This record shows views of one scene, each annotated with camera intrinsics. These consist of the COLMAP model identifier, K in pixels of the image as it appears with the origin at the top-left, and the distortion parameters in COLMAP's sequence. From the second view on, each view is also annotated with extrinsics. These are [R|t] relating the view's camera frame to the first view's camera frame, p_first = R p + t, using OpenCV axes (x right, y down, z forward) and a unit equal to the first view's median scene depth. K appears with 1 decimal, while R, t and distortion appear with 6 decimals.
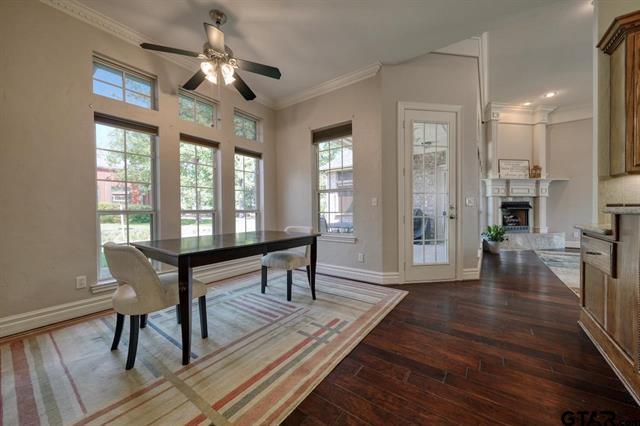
lens RADIAL K [[232.2, 0, 321.6], [0, 232.2, 213.5], [0, 0, 1]] dist [0.000406, 0.000032]
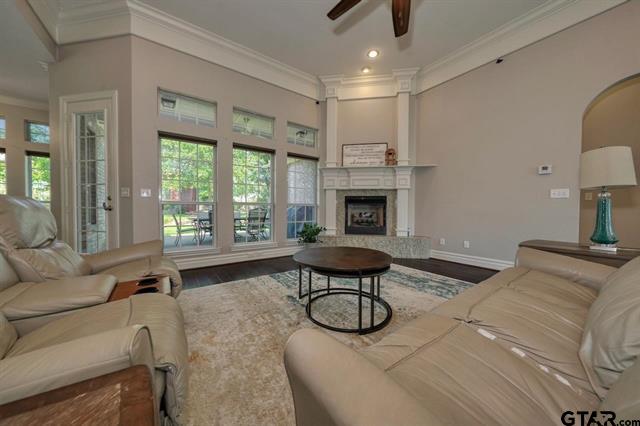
lens RADIAL K [[216.7, 0, 321.5], [0, 216.7, 211.6], [0, 0, 1]] dist [-0.001600, 0.000273]
pose [[0.947703, 0.022603, -0.318353, 1.502311], [-0.021531, 0.999744, 0.006889, 0.003046], [0.318428, 0.000326, 0.947947, 0.390942]]
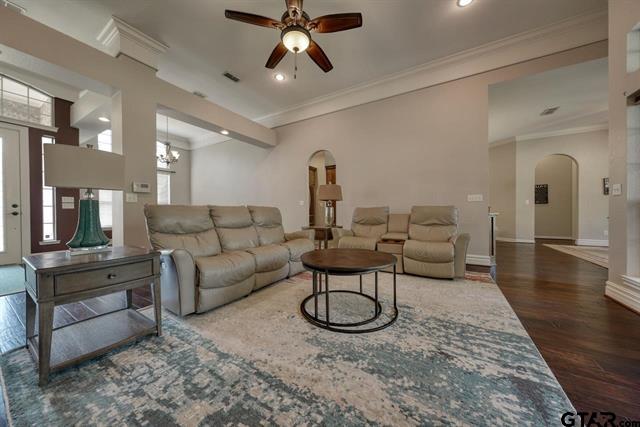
lens RADIAL K [[216.7, 0, 321.5], [0, 216.7, 212.1], [0, 0, 1]] dist [-0.001600, 0.000273]
pose [[-0.995398, 0.019151, -0.093899, 1.497168], [0.017508, 0.999679, 0.018291, -0.008762], [0.094219, 0.016563, -0.995414, 1.457739]]
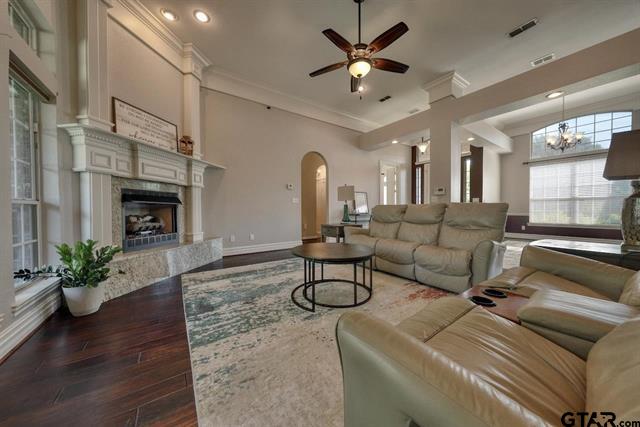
lens RADIAL K [[216.7, 0, 321.5], [0, 216.7, 212.1], [0, 0, 1]] dist [-0.001600, 0.000273]
pose [[0.328604, -0.002046, 0.944466, 0.780346], [0.011754, 0.999929, -0.001924, 0.007635], [-0.944395, 0.011734, 0.328605, 0.741078]]
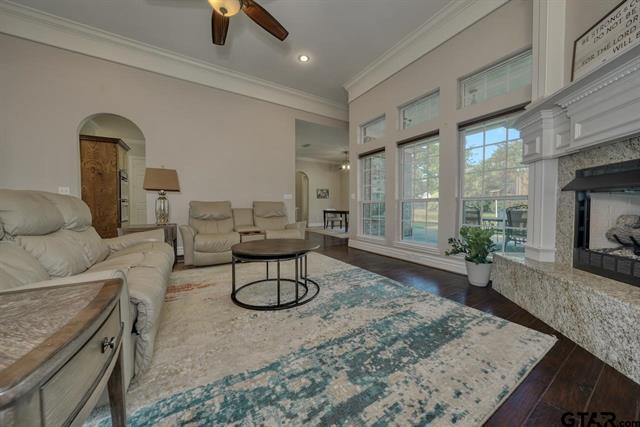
lens RADIAL K [[216.7, 0, 321.5], [0, 216.7, 212.1], [0, 0, 1]] dist [-0.001600, 0.000273]
pose [[-0.384322, 0.035888, -0.922501, 1.892475], [-0.005692, 0.999133, 0.041241, -0.003270], [0.923181, 0.021100, -0.383785, 1.264781]]
